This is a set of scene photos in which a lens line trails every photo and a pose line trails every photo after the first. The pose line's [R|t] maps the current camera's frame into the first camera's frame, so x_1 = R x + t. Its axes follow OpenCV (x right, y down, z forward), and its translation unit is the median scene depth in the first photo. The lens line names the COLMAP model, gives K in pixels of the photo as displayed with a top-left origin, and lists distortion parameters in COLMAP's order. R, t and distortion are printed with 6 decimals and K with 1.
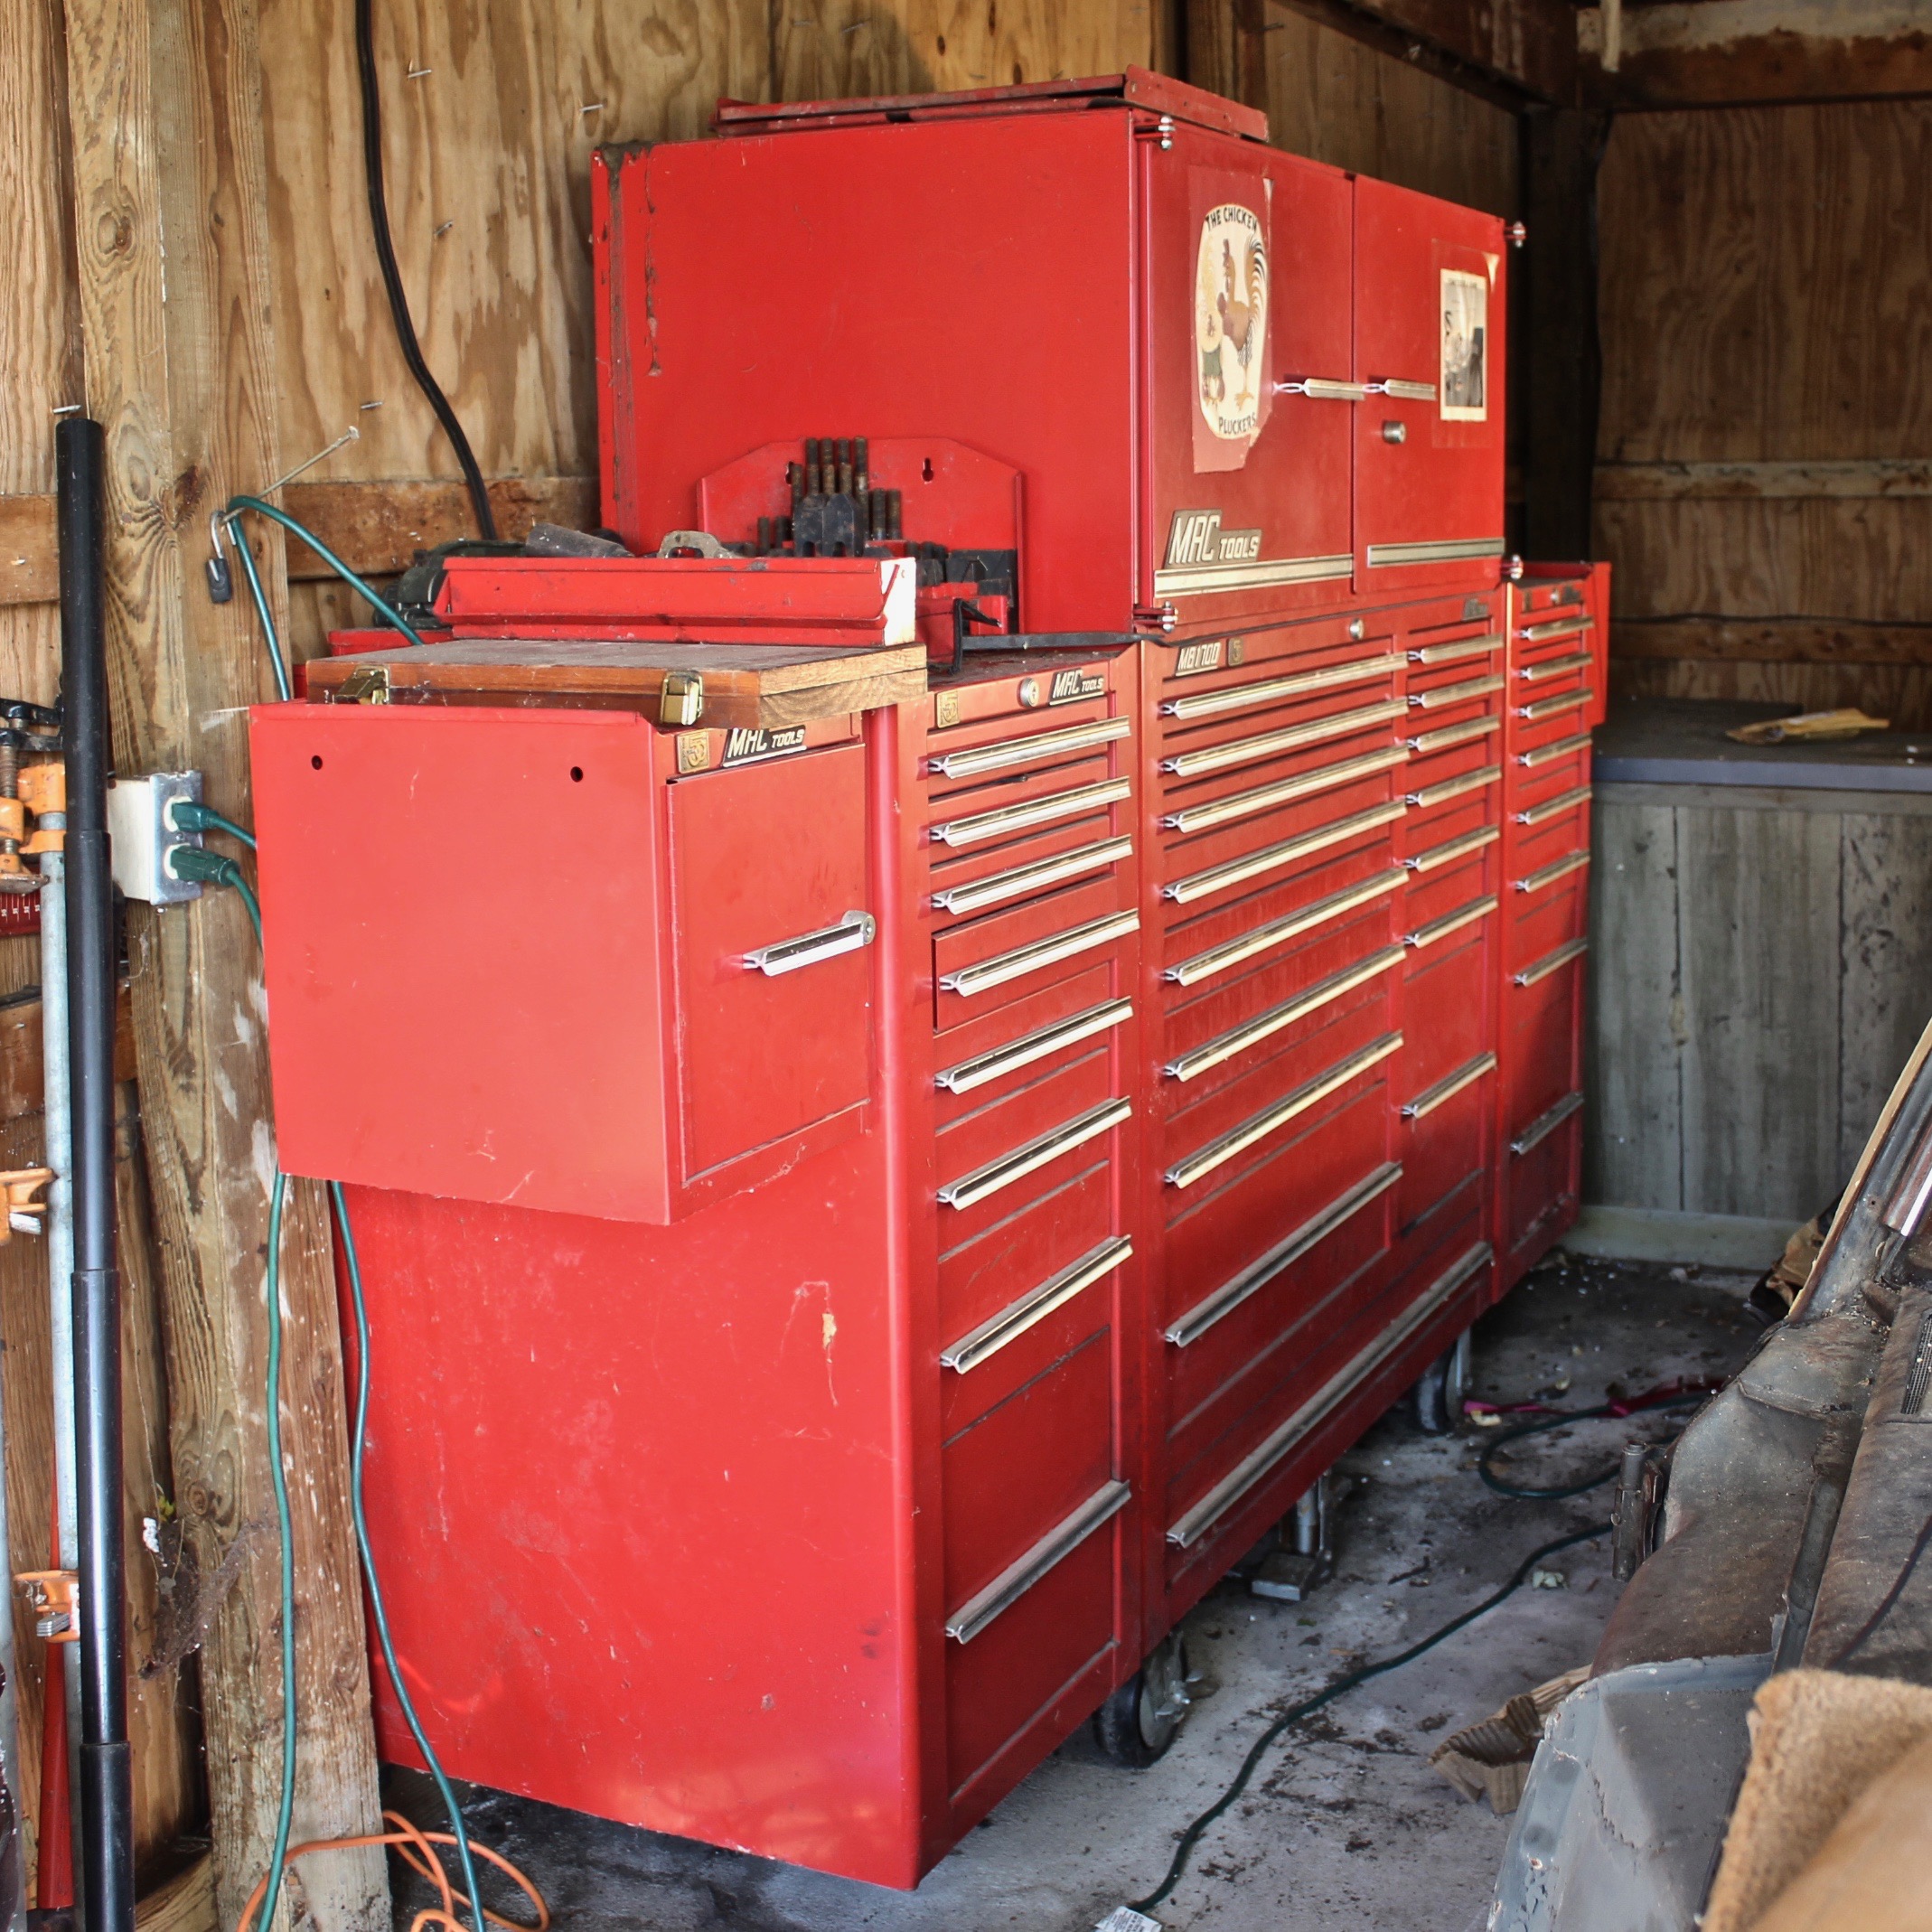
lens RADIAL K [[2727.7, 0, 986.0], [0, 2727.7, 970.3], [0, 0, 1]] dist [-0.122595, 0.000000]
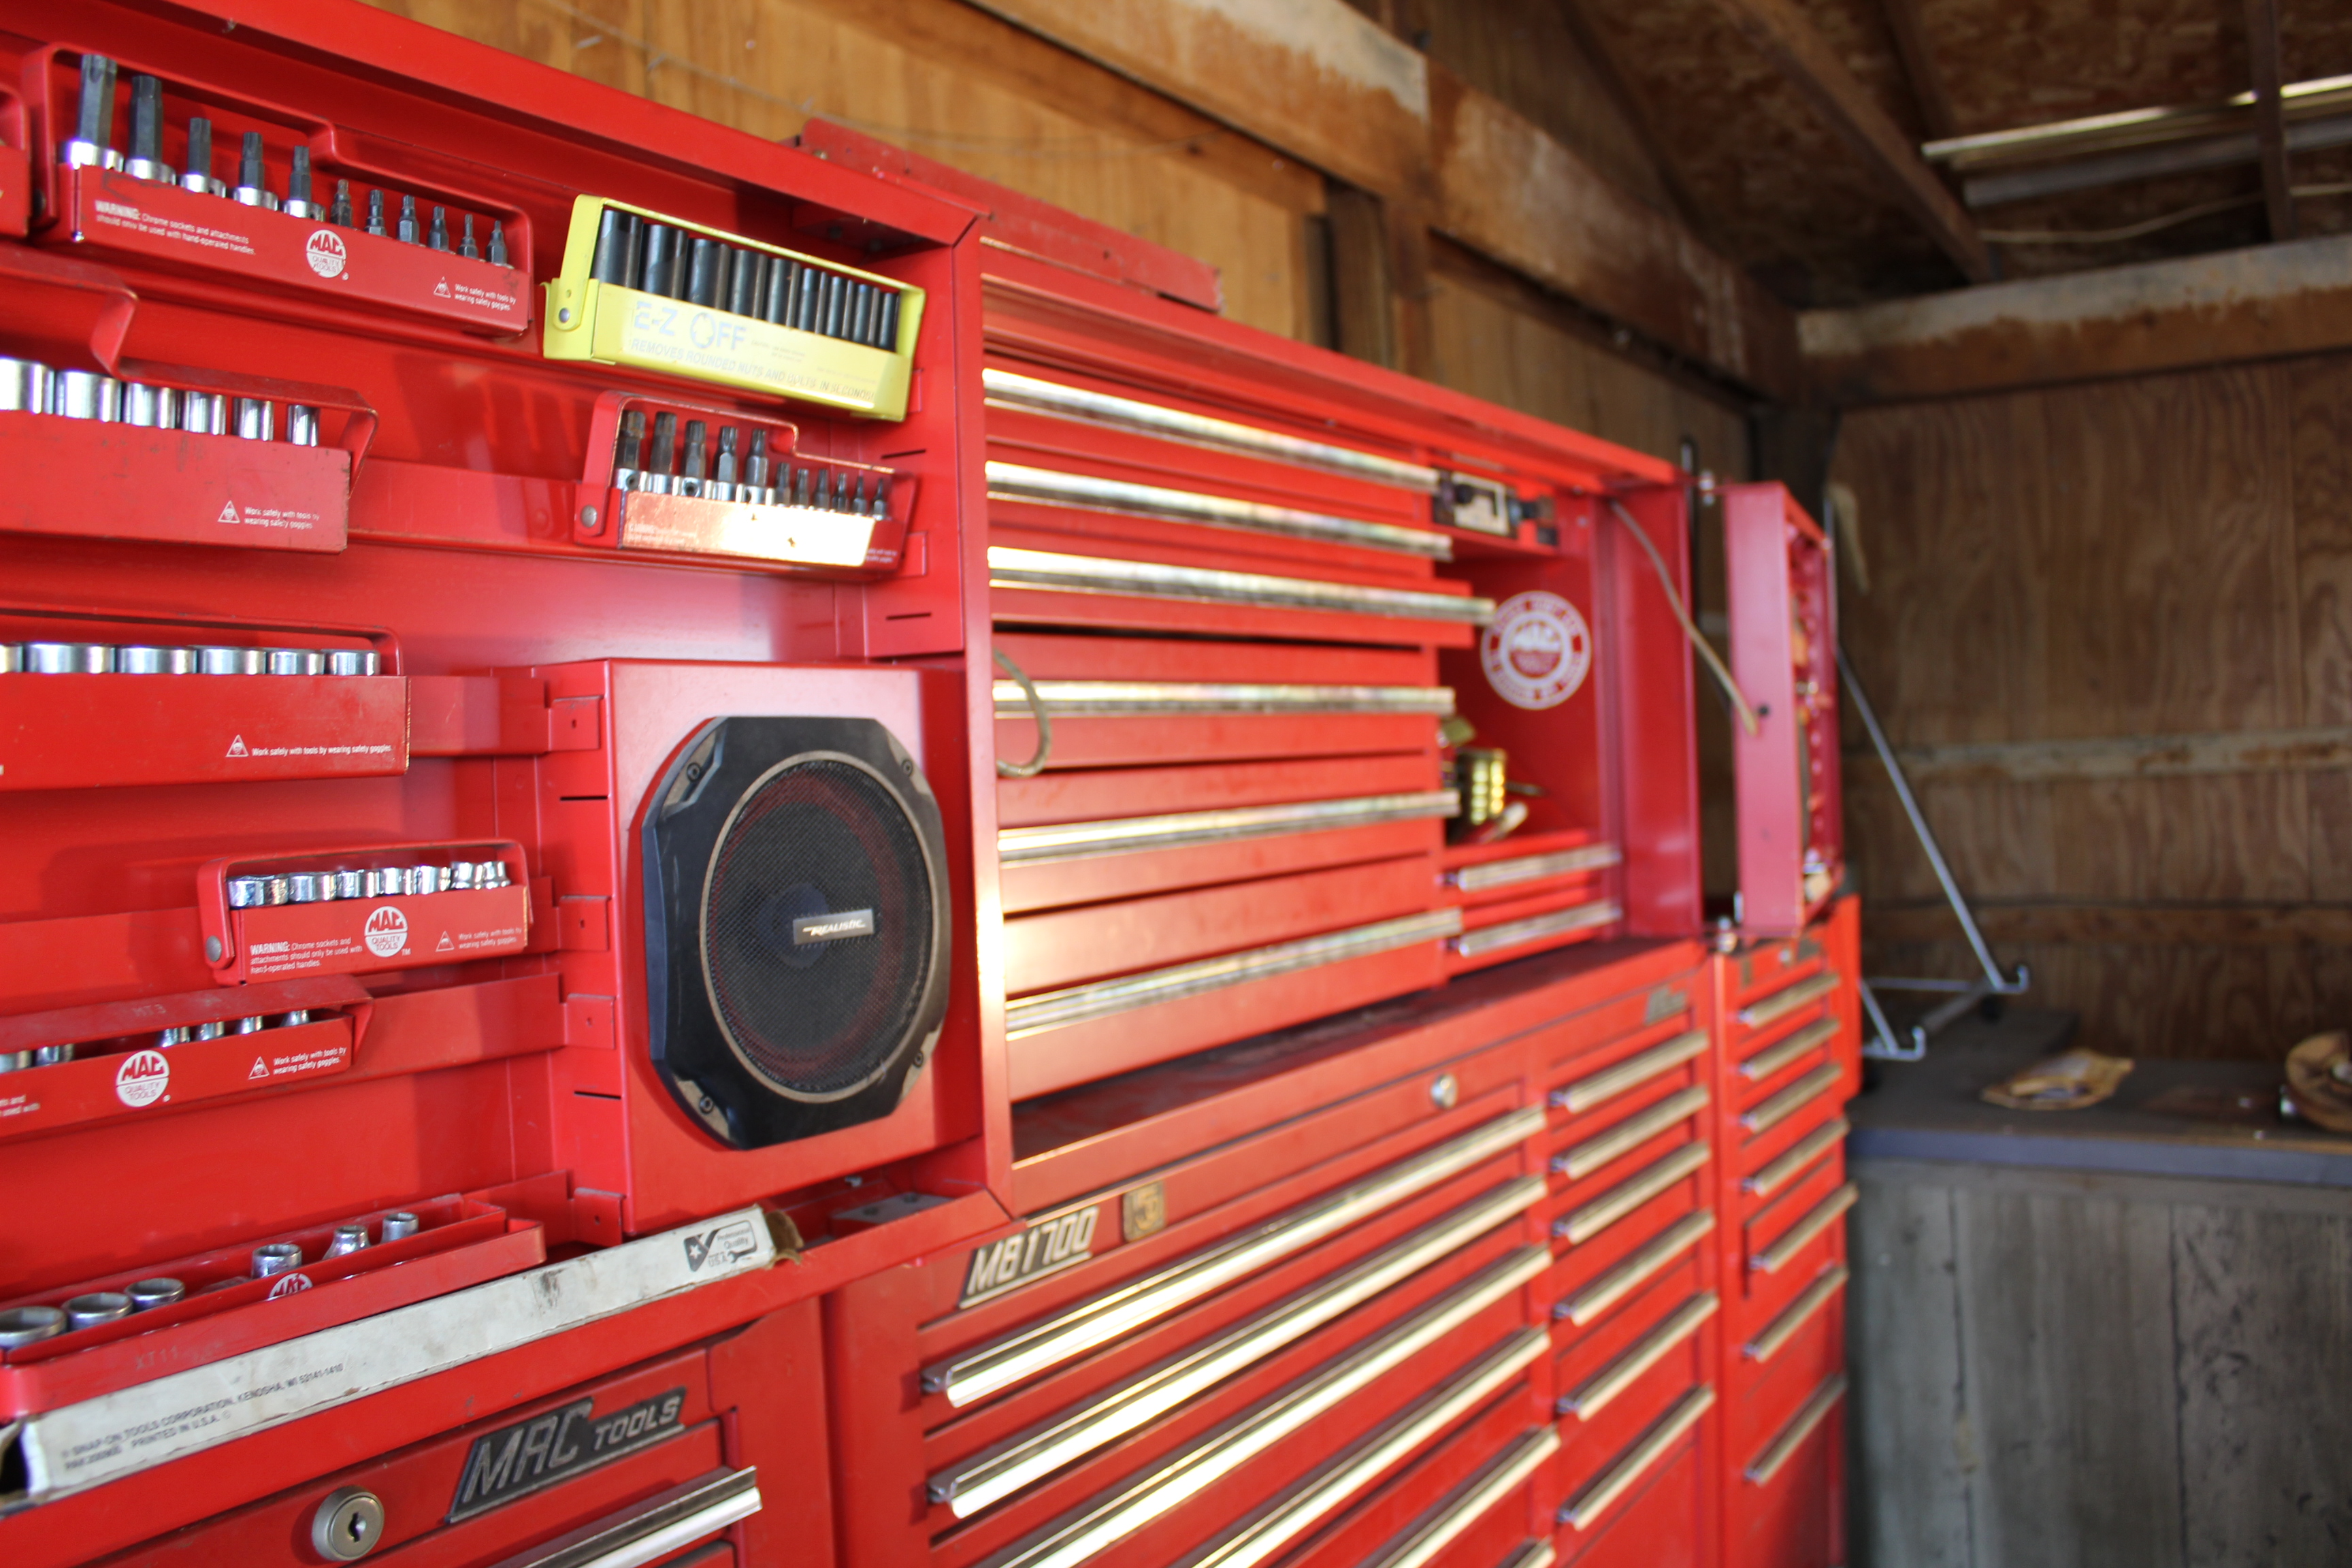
lens RADIAL K [[1883.1, 0, 1148.0], [0, 1883.1, 777.1], [0, 0, 1]] dist [-0.157415, 0.121931]
pose [[0.989276, -0.021785, -0.144423, 0.084088], [-0.001724, 0.987003, -0.160693, -0.081104], [0.146047, 0.159218, 0.976381, 0.352559]]
